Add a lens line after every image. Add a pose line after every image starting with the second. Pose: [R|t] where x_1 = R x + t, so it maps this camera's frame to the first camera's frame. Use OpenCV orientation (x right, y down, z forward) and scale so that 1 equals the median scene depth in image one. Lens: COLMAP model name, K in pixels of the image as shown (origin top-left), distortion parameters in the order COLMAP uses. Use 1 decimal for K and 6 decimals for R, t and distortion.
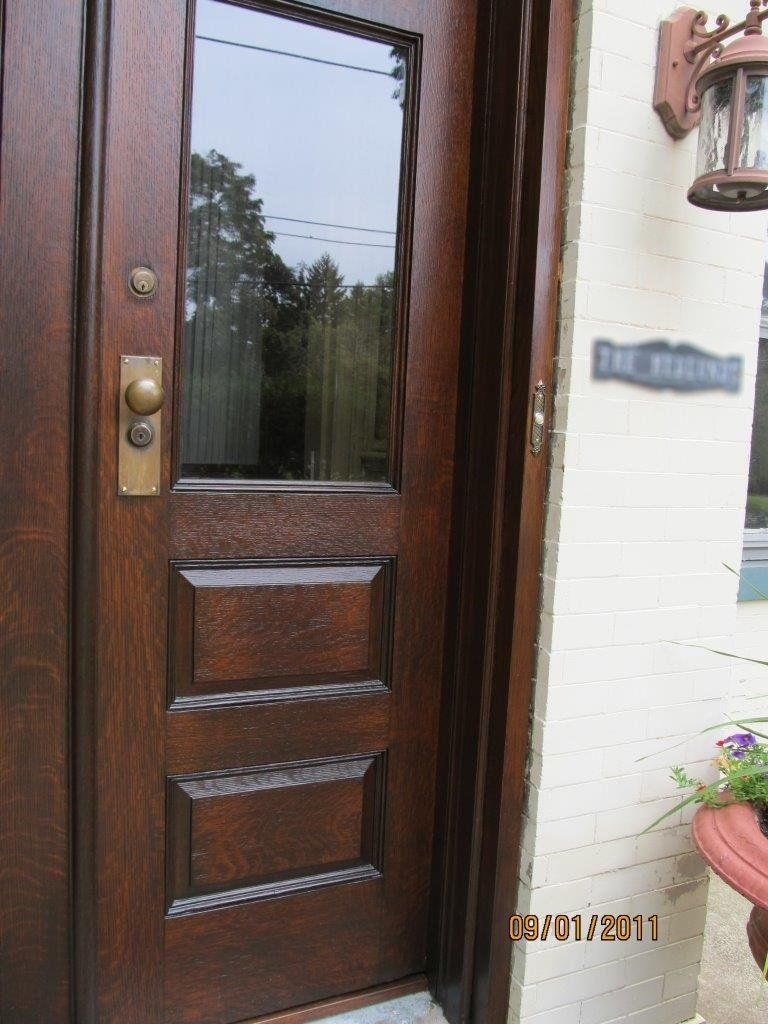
lens RADIAL K [[833.2, 0, 384.0], [0, 833.2, 512.0], [0, 0, 1]] dist [-0.068878, 0.010181]
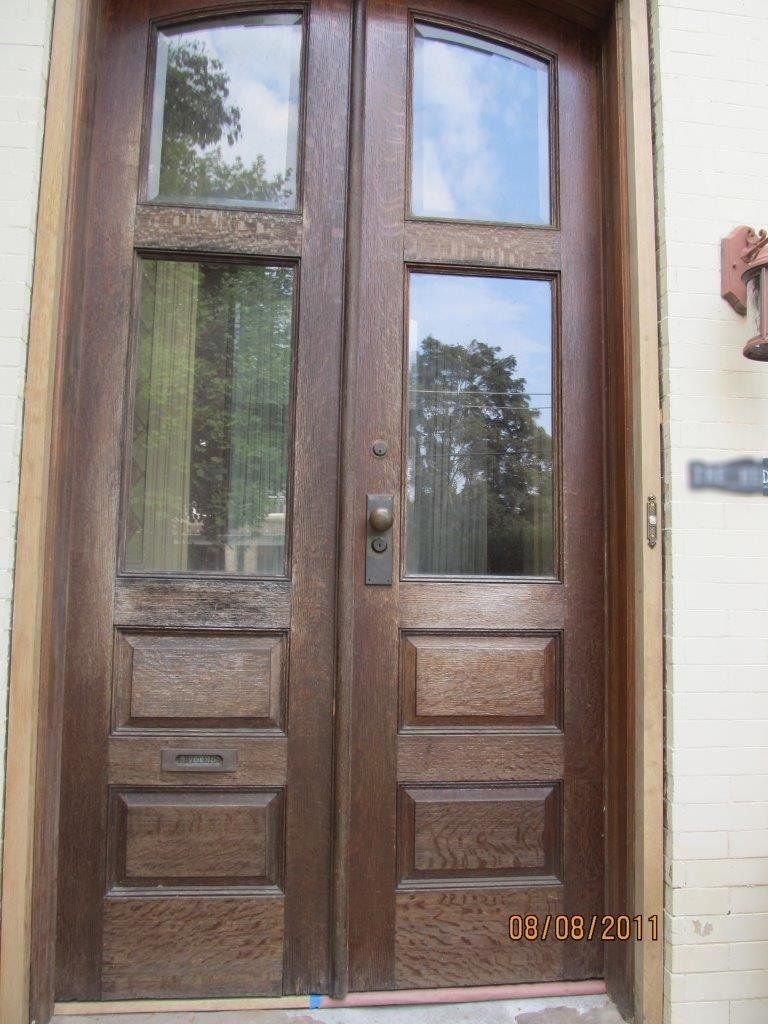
lens RADIAL K [[833.2, 0, 384.0], [0, 833.2, 512.0], [0, 0, 1]] dist [-0.068878, 0.010181]
pose [[0.946909, -0.063362, -0.315195, 0.194519], [-0.001261, 0.979647, -0.200723, 0.149790], [0.321498, 0.190464, 0.927557, -0.424174]]
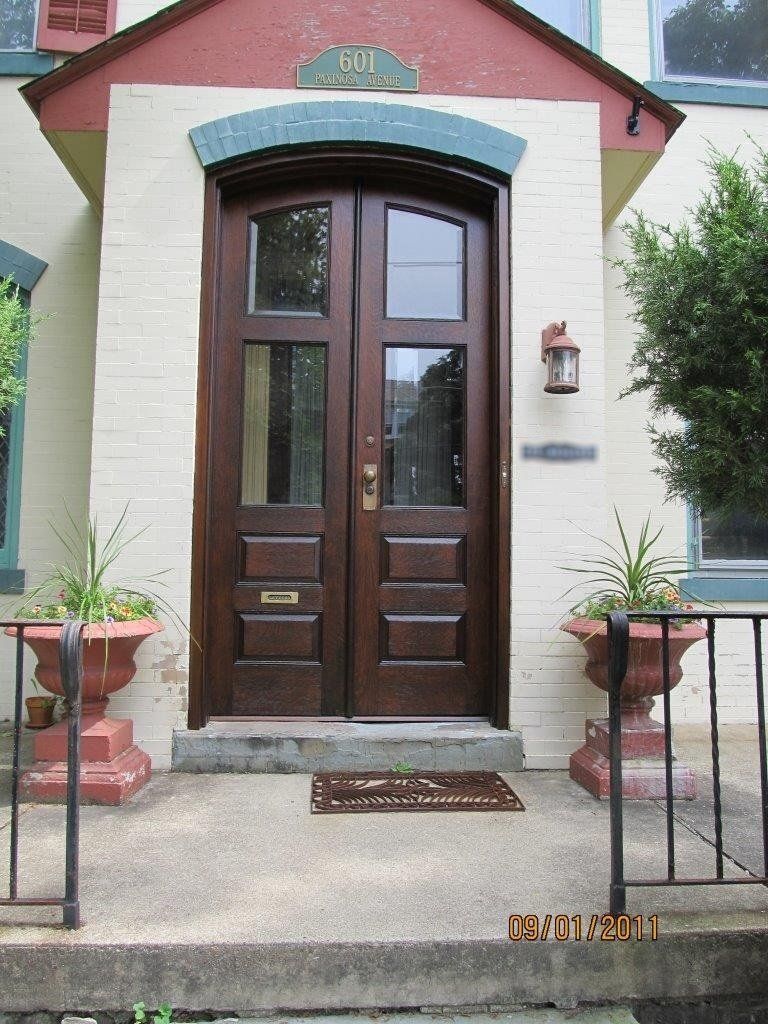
lens RADIAL K [[833.2, 0, 384.0], [0, 833.2, 512.0], [0, 0, 1]] dist [-0.068878, 0.010181]
pose [[0.928557, -0.069838, -0.364560, 0.801907], [-0.001844, 0.981261, -0.192676, 0.535089], [0.371184, 0.179583, 0.911028, -1.624550]]
